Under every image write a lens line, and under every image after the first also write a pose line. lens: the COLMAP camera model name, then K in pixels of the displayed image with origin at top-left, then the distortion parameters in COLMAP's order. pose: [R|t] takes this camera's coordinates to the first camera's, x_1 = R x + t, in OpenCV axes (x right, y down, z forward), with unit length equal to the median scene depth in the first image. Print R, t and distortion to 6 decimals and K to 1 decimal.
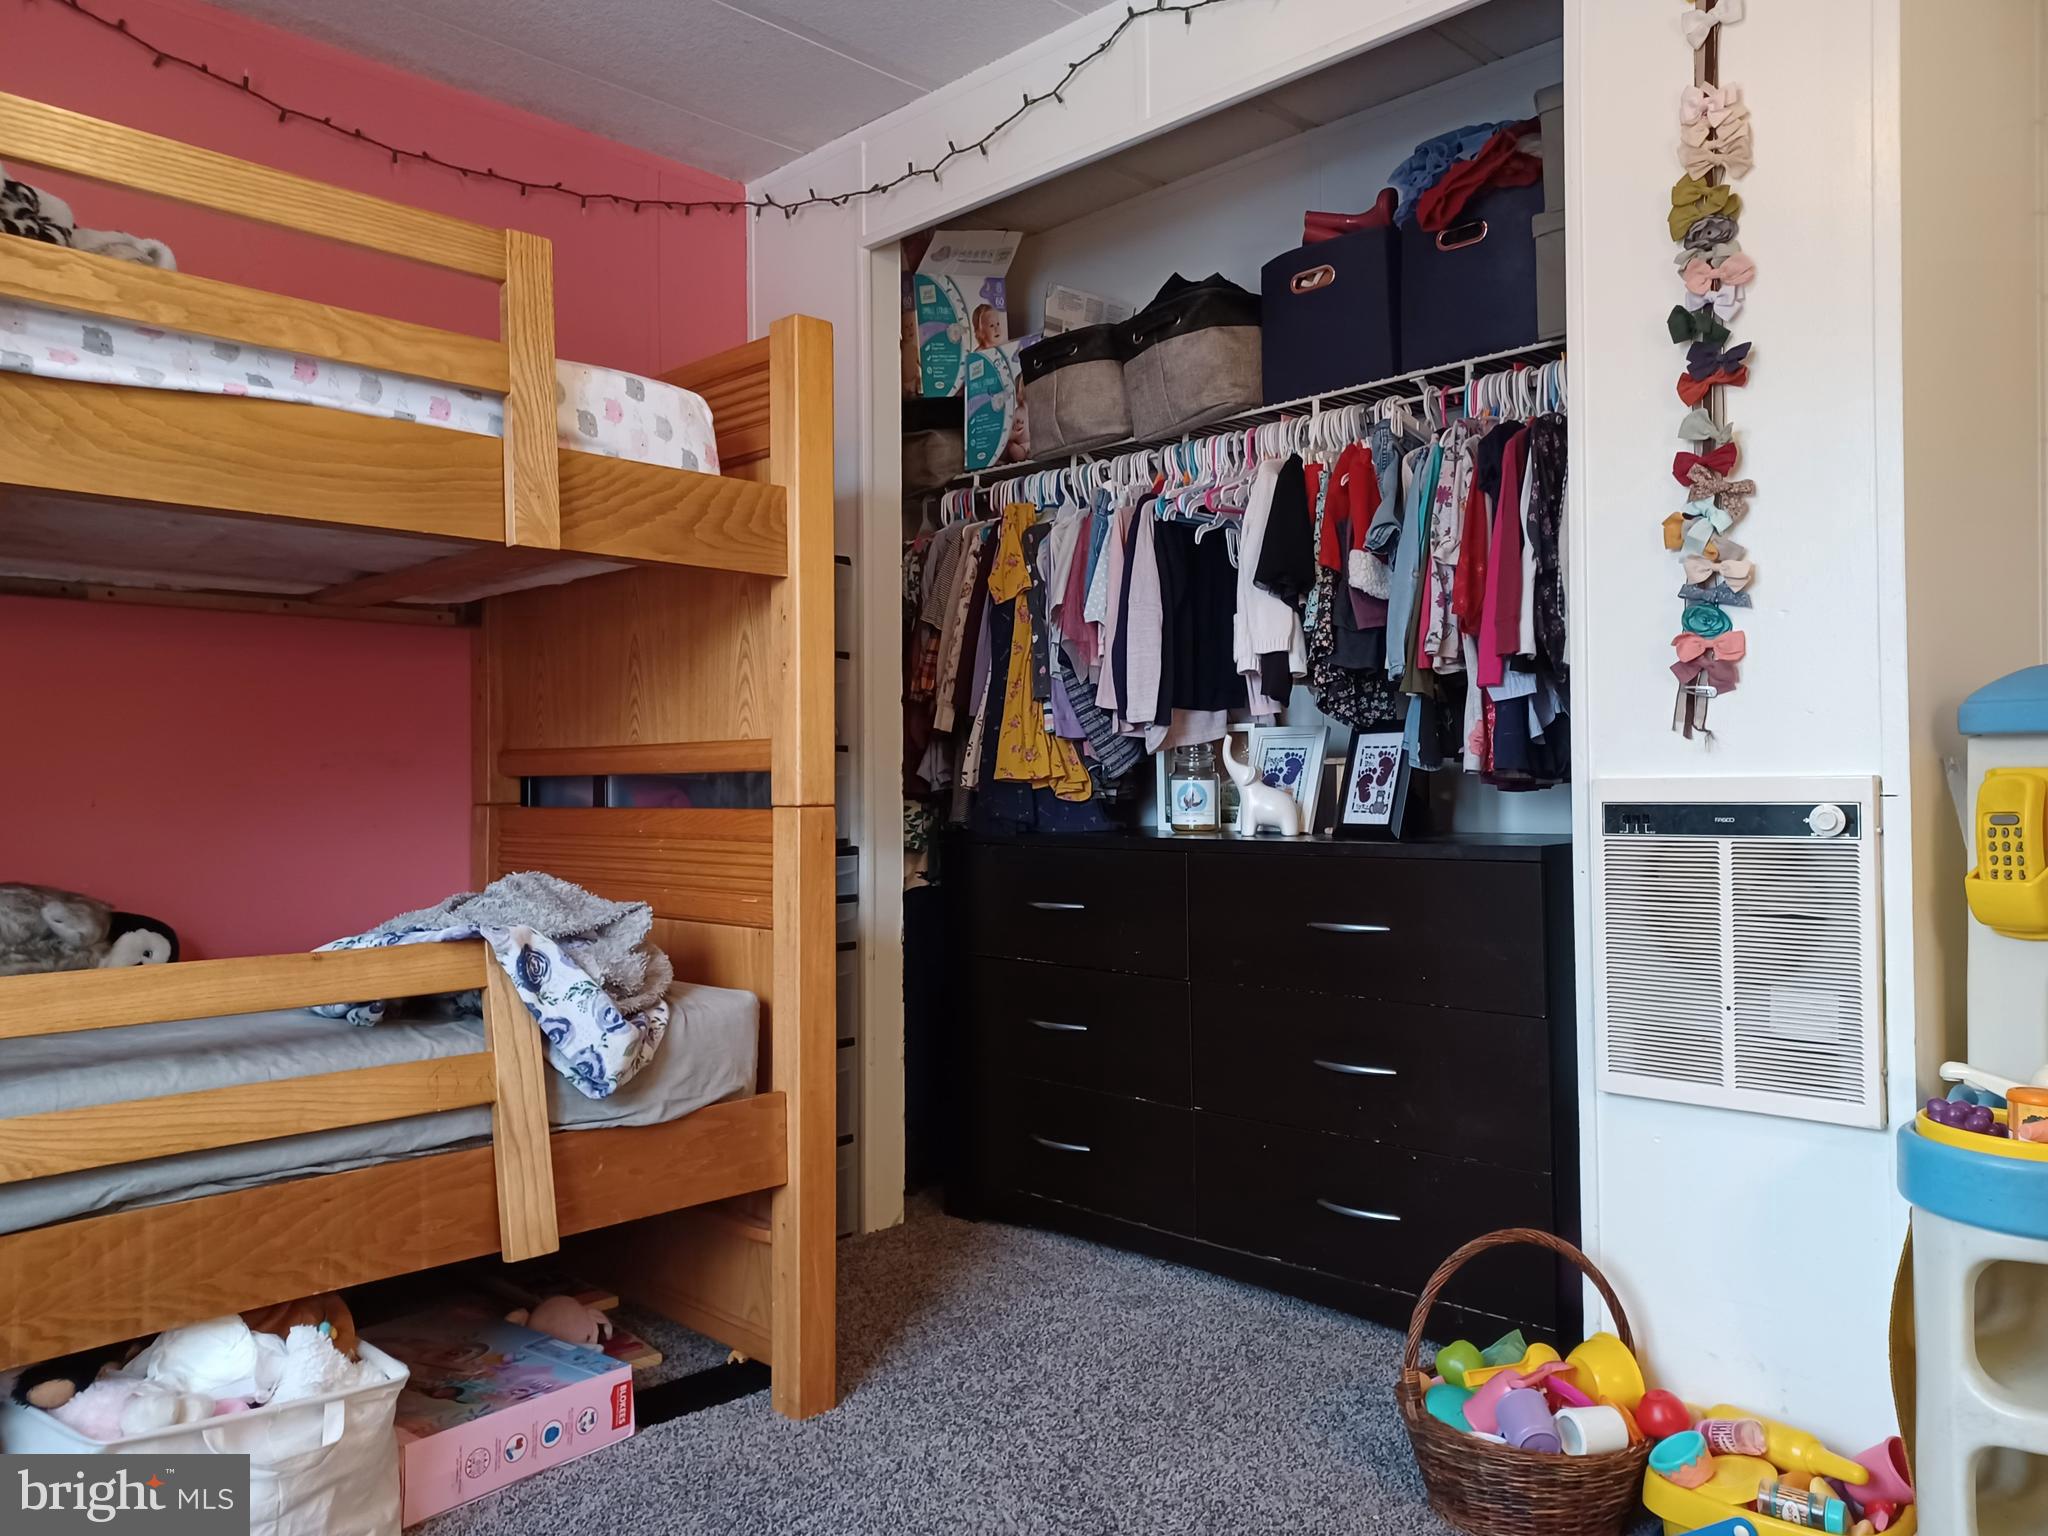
lens RADIAL K [[1503.5, 0, 1025.9], [0, 1503.5, 761.7], [0, 0, 1]] dist [0.041178, 0.000353]
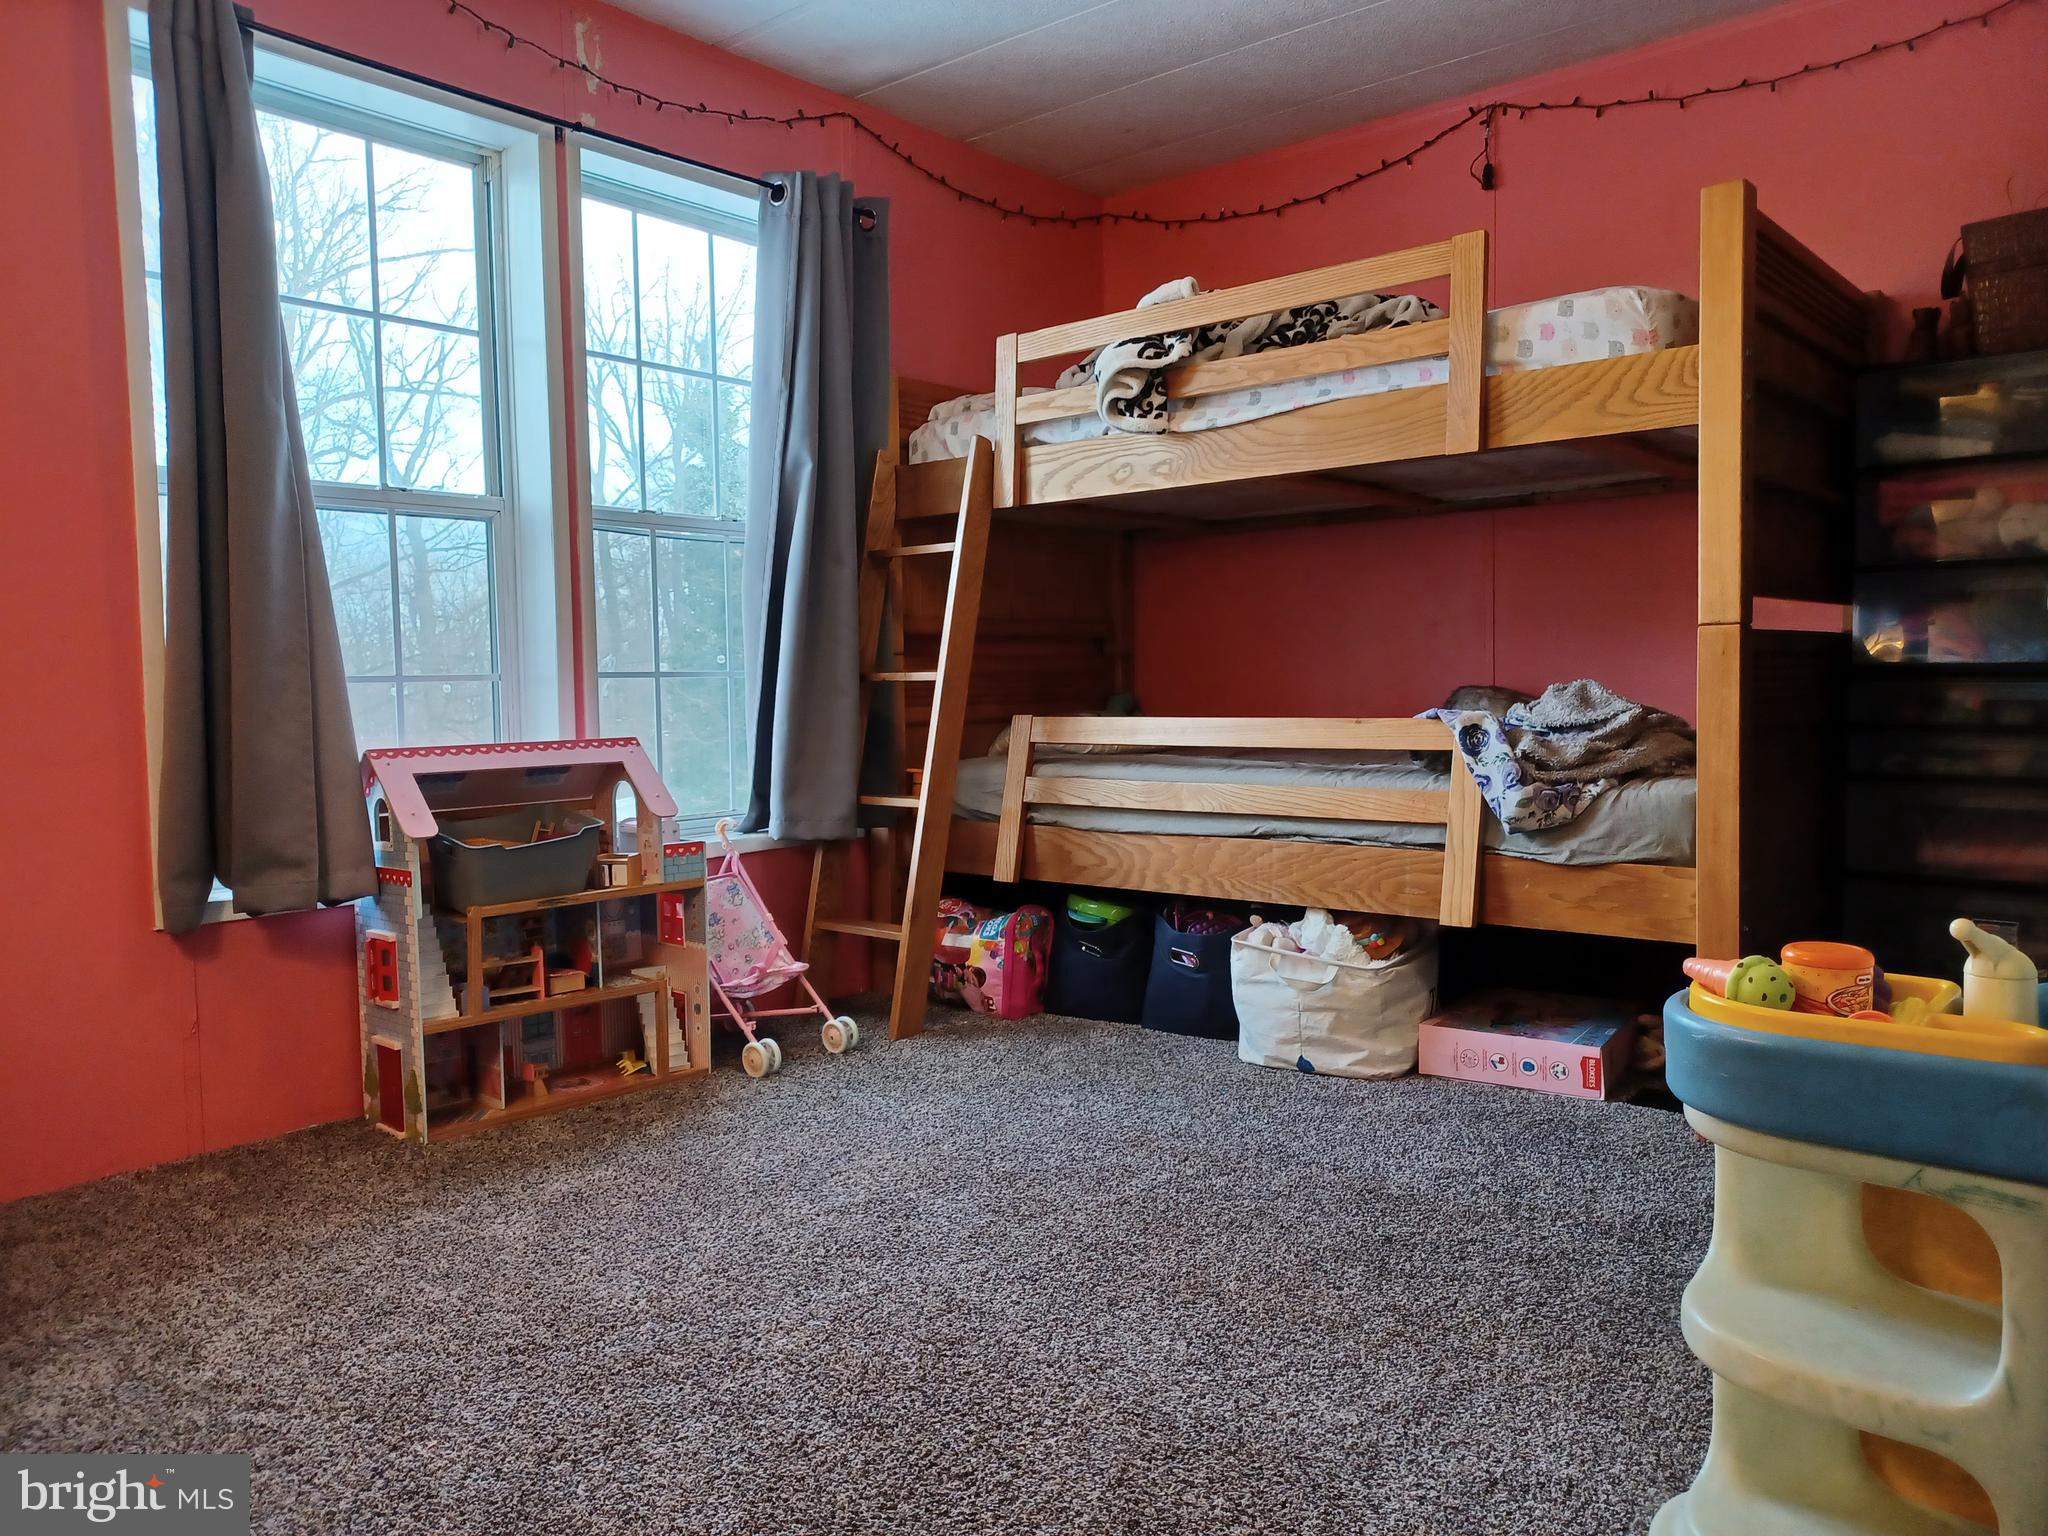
lens RADIAL K [[1503.5, 0, 1027.4], [0, 1503.5, 772.4], [0, 0, 1]] dist [0.041178, 0.000353]
pose [[0.094672, 0.061696, -0.993595, 1.107429], [0.035164, 0.997248, 0.065273, 0.056410], [0.994887, -0.041118, 0.092242, 0.428248]]
